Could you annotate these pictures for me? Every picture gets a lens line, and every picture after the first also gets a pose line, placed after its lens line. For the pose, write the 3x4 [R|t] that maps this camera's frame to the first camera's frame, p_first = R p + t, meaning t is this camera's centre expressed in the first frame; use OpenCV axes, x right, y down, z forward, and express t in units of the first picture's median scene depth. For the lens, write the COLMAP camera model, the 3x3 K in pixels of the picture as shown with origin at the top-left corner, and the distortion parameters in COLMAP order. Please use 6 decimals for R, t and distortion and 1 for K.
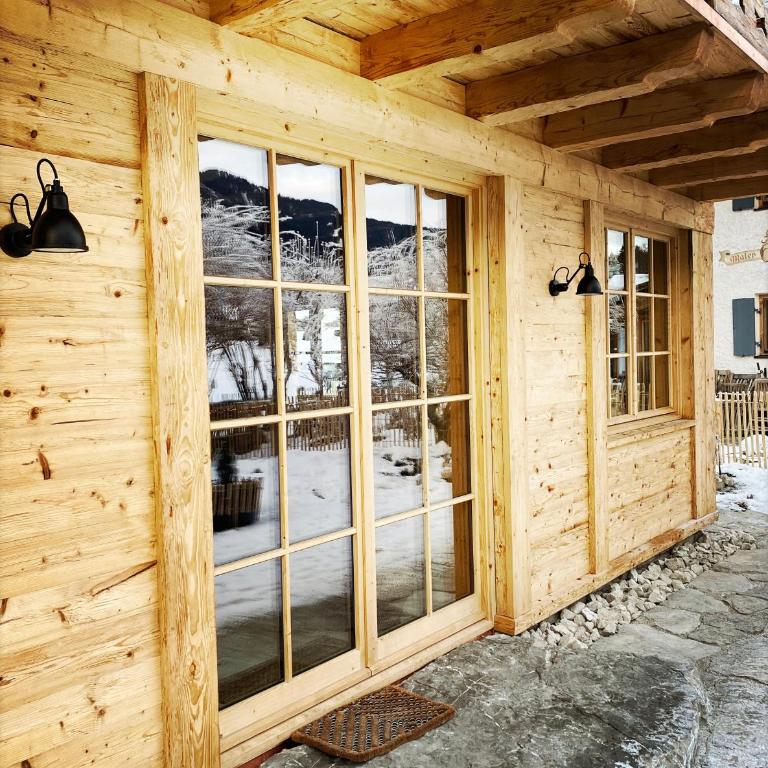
lens RADIAL K [[828.0, 0, 396.3], [0, 828.0, 381.6], [0, 0, 1]] dist [0.114802, -0.283516]
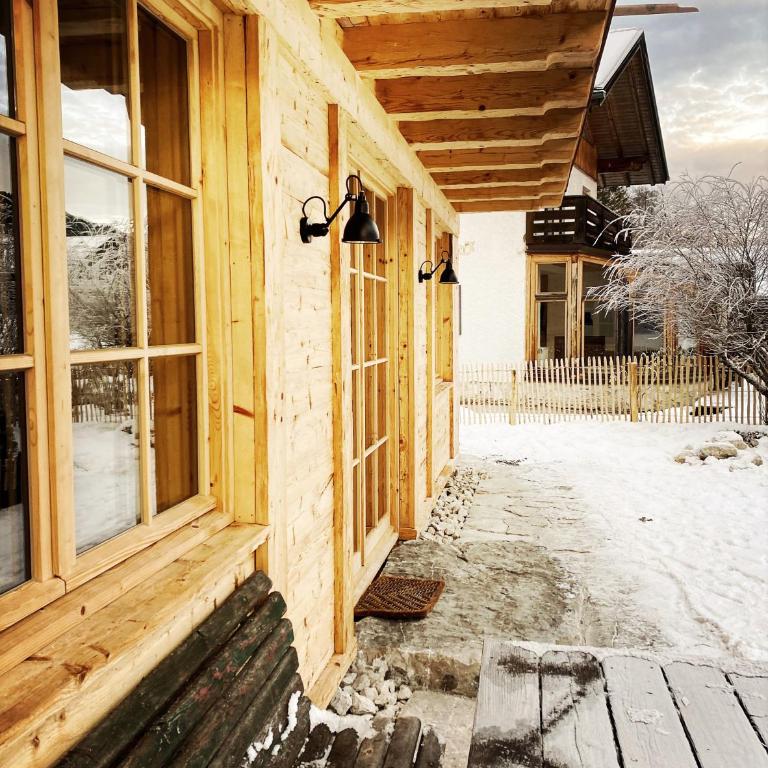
lens RADIAL K [[828.0, 0, 396.3], [0, 828.0, 381.6], [0, 0, 1]] dist [0.114802, -0.283516]
pose [[0.878155, -0.012248, 0.478219, -0.573692], [0.000424, 0.999692, 0.024825, 0.023462], [-0.478376, -0.021597, 0.877890, -0.144238]]
